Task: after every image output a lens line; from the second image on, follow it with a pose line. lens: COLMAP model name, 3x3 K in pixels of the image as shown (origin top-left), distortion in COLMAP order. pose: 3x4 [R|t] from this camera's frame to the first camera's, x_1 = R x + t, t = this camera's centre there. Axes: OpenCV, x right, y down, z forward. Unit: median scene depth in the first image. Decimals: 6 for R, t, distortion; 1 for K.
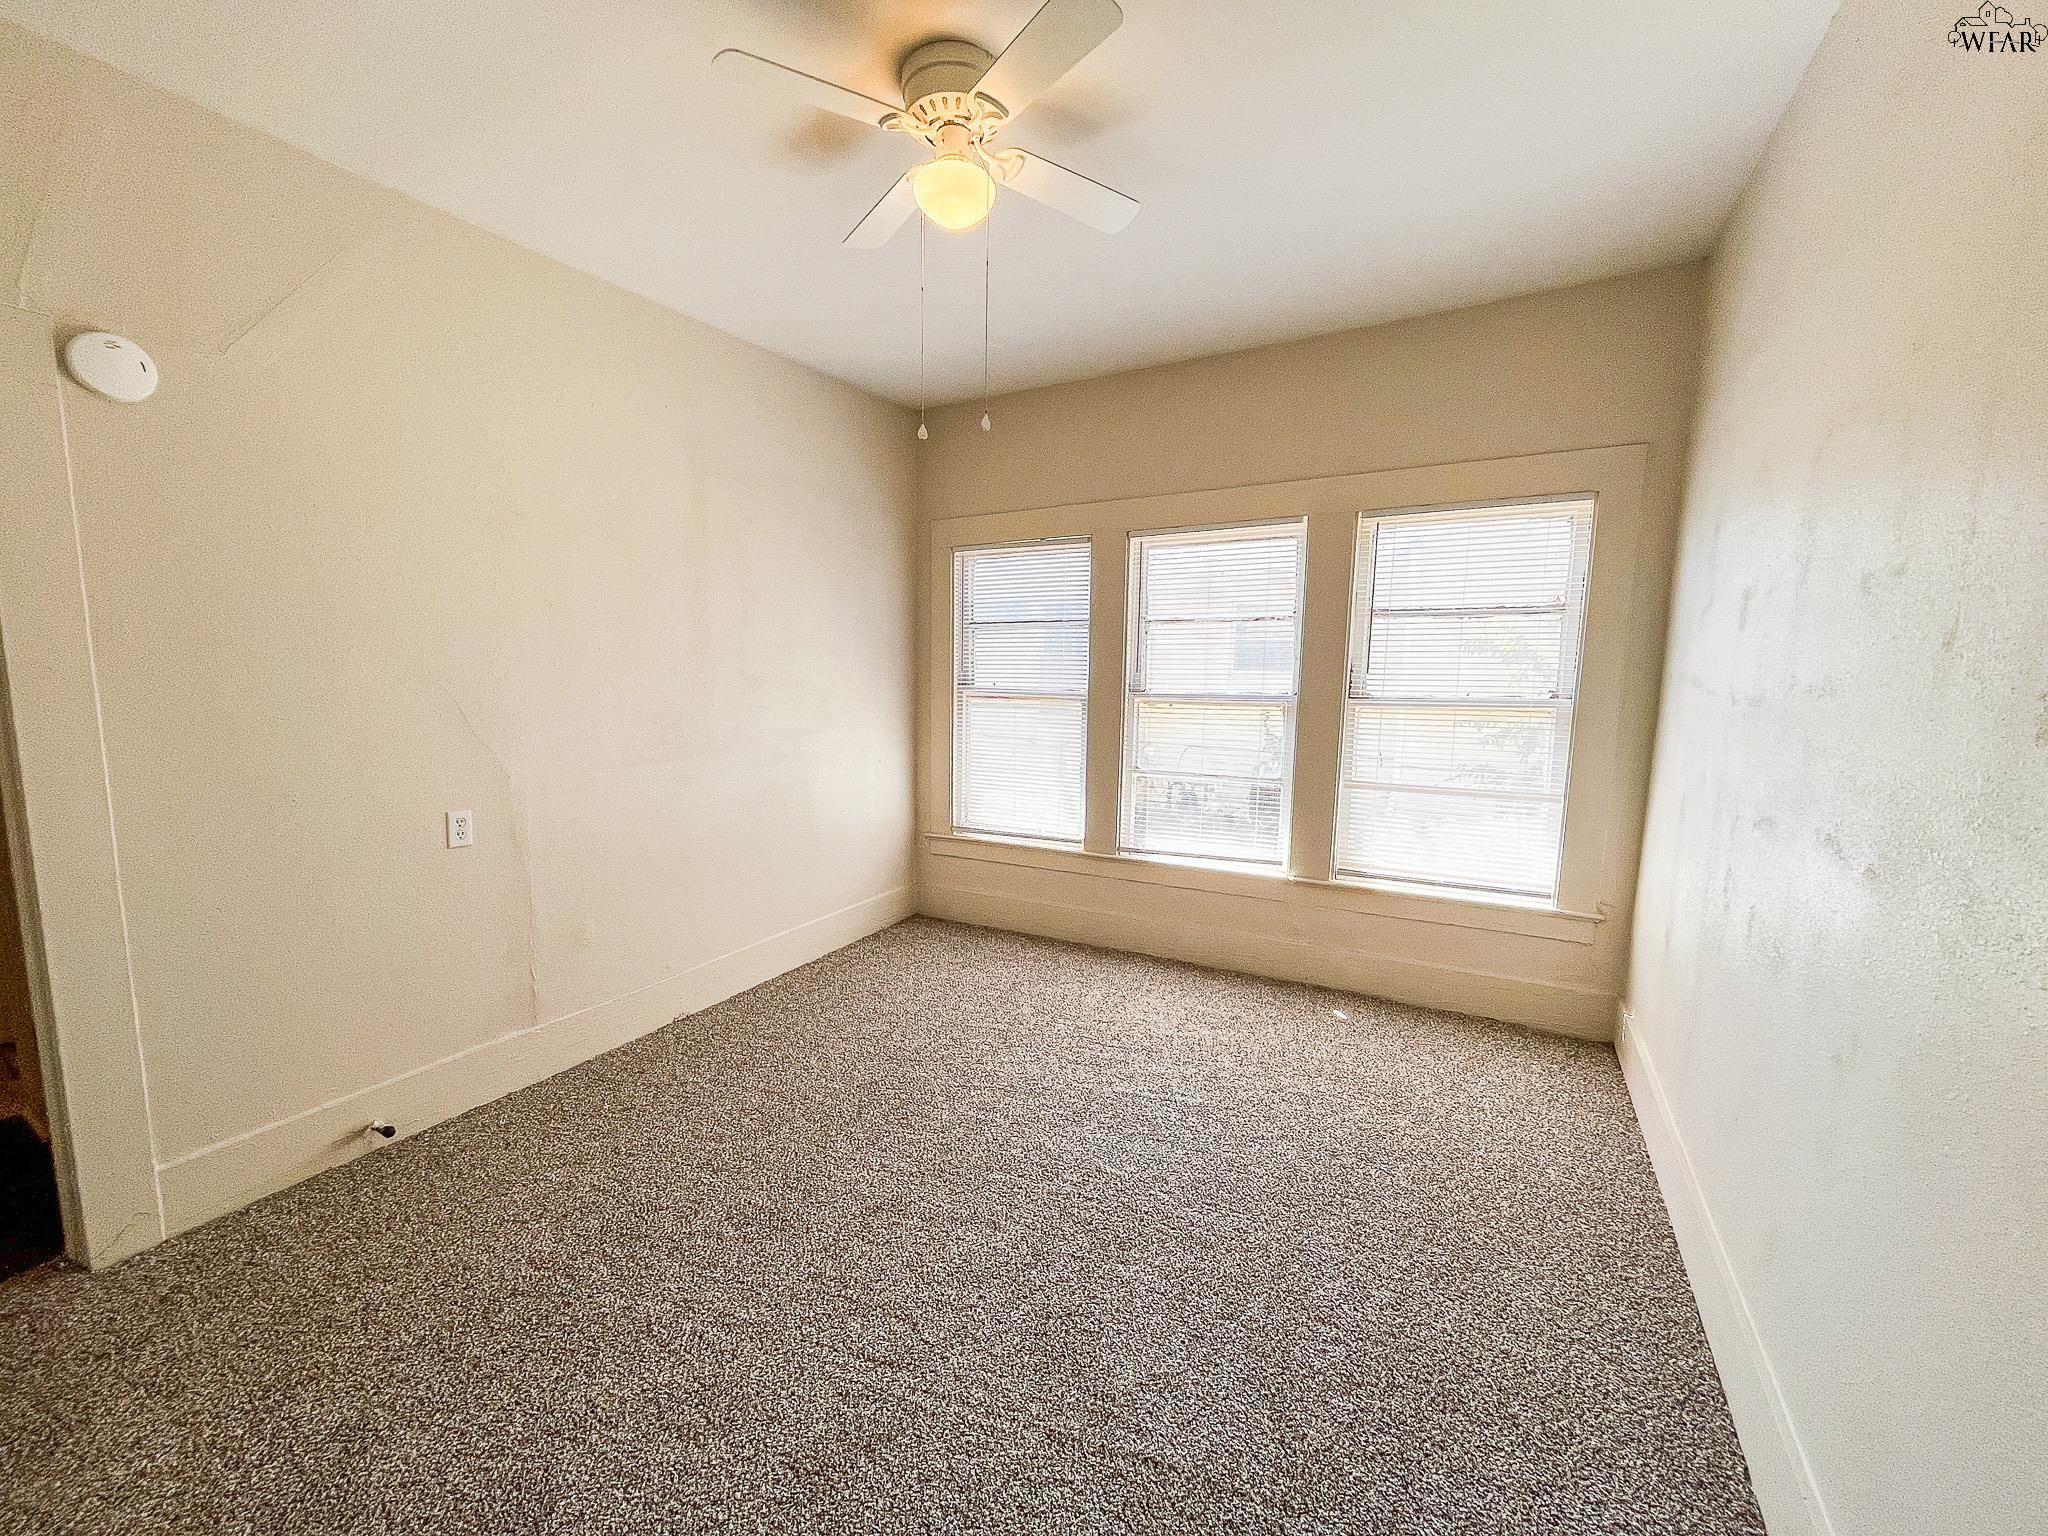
lens RADIAL K [[832.3, 0, 1024.0], [0, 832.3, 768.0], [0, 0, 1]] dist [-0.001873, -0.000284]
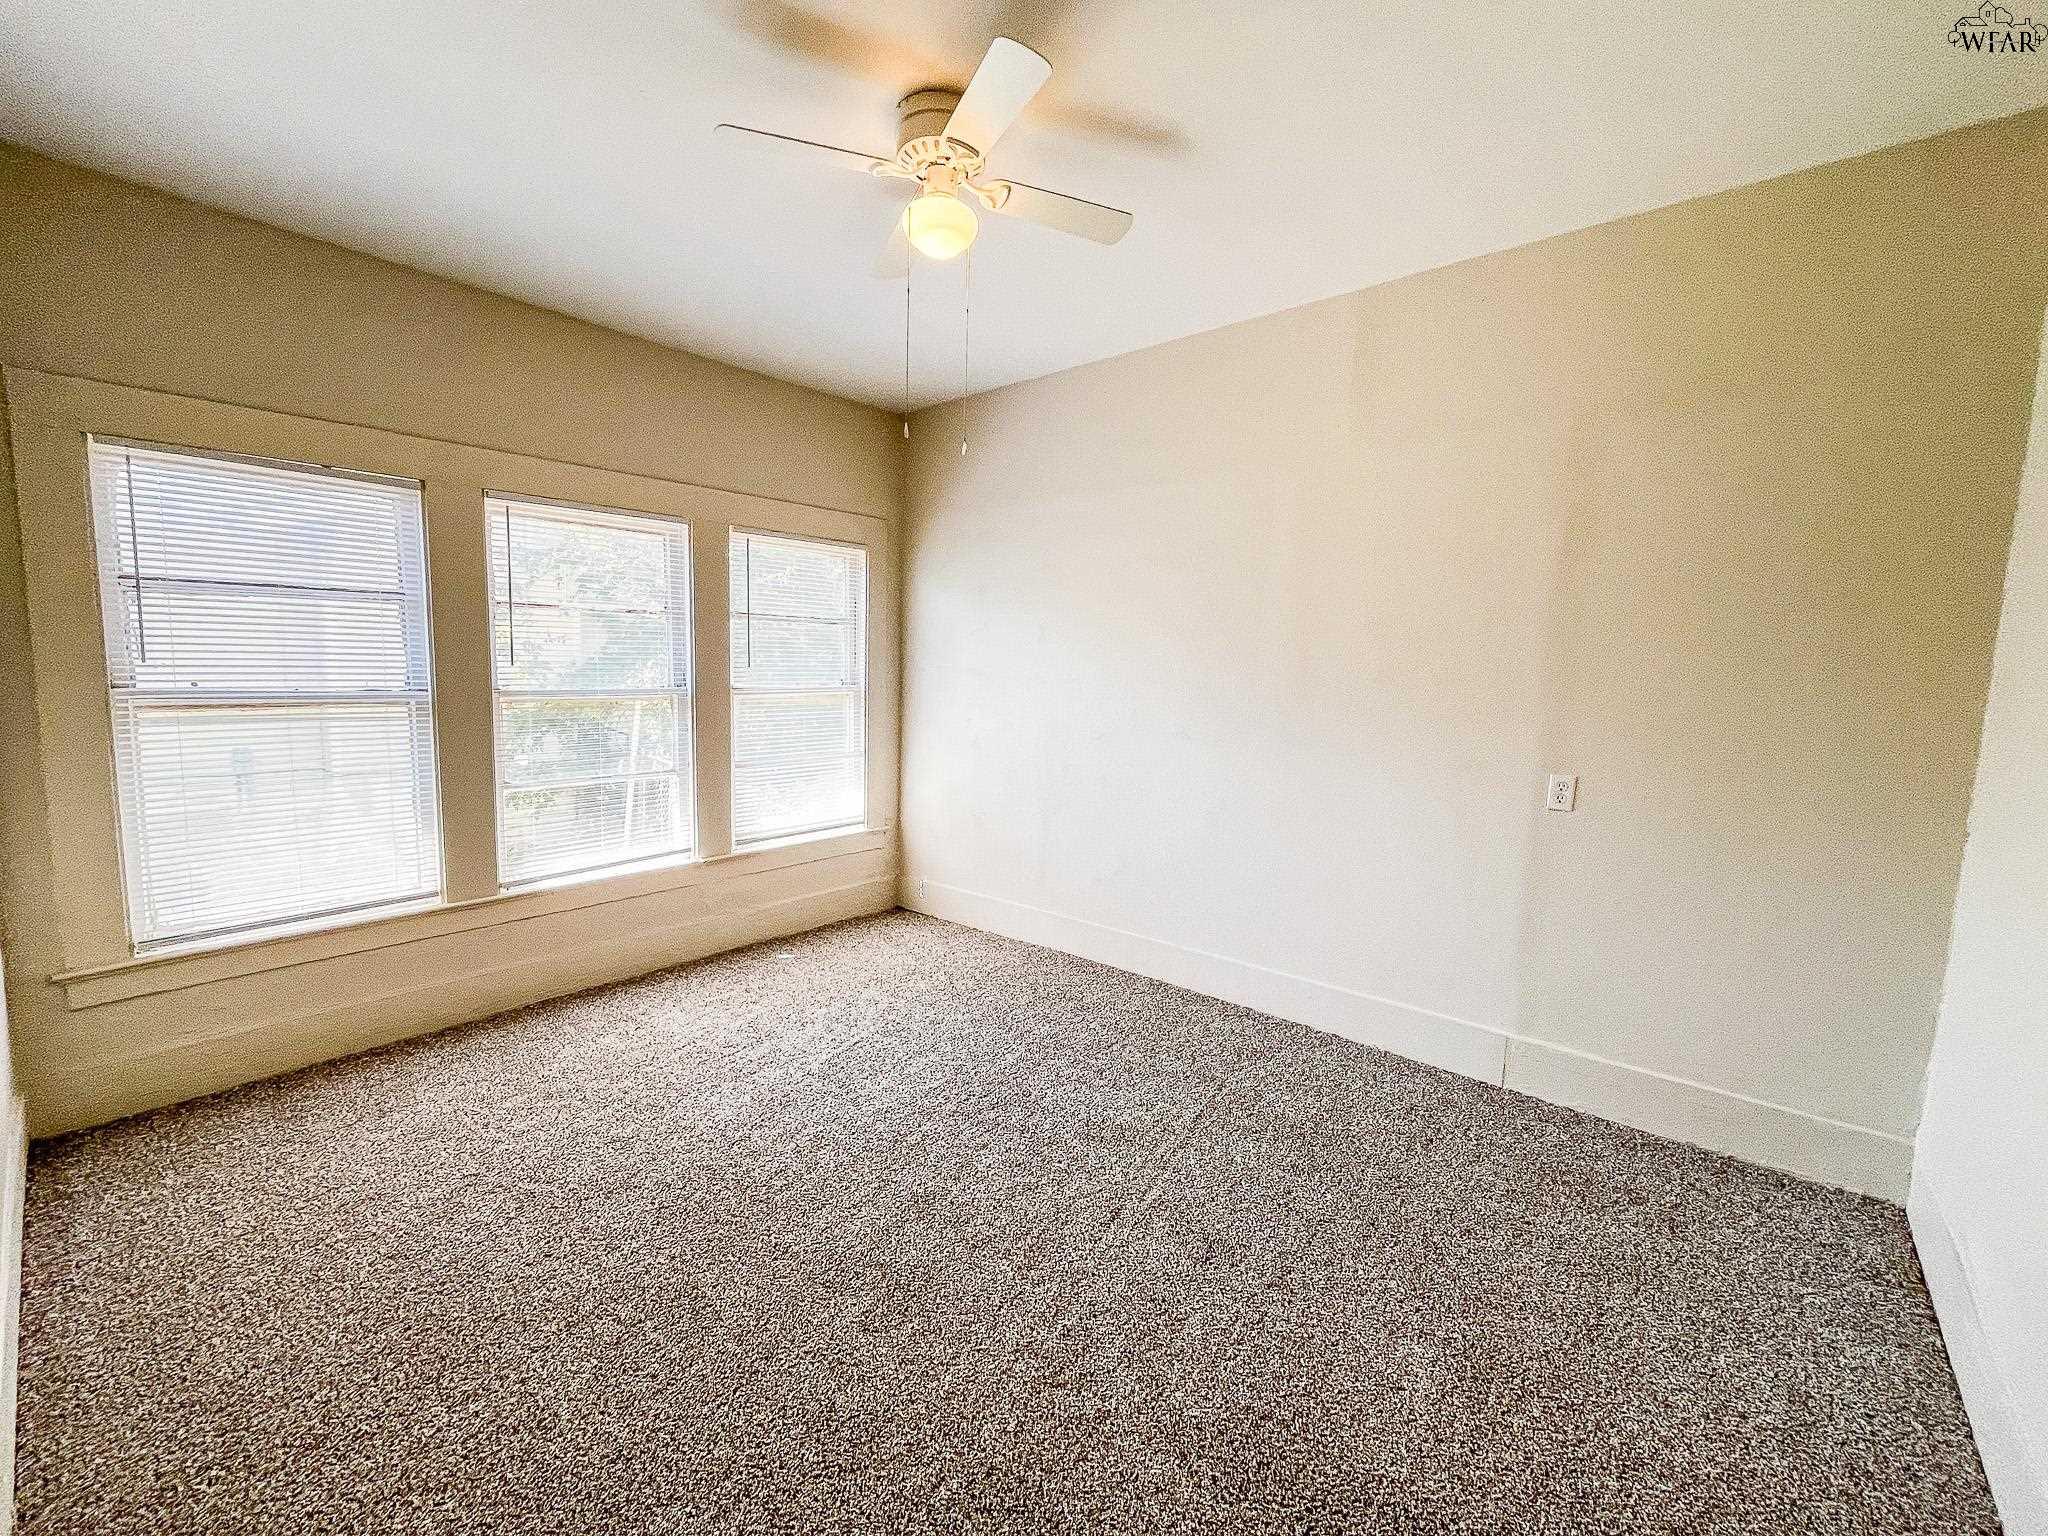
lens RADIAL K [[832.3, 0, 1024.0], [0, 832.3, 768.0], [0, 0, 1]] dist [-0.001873, -0.000284]
pose [[0.184681, -0.119582, 0.975496, -0.617035], [0.106662, 0.989146, 0.101062, -0.046577], [-0.976993, 0.085384, 0.195432, 0.380343]]
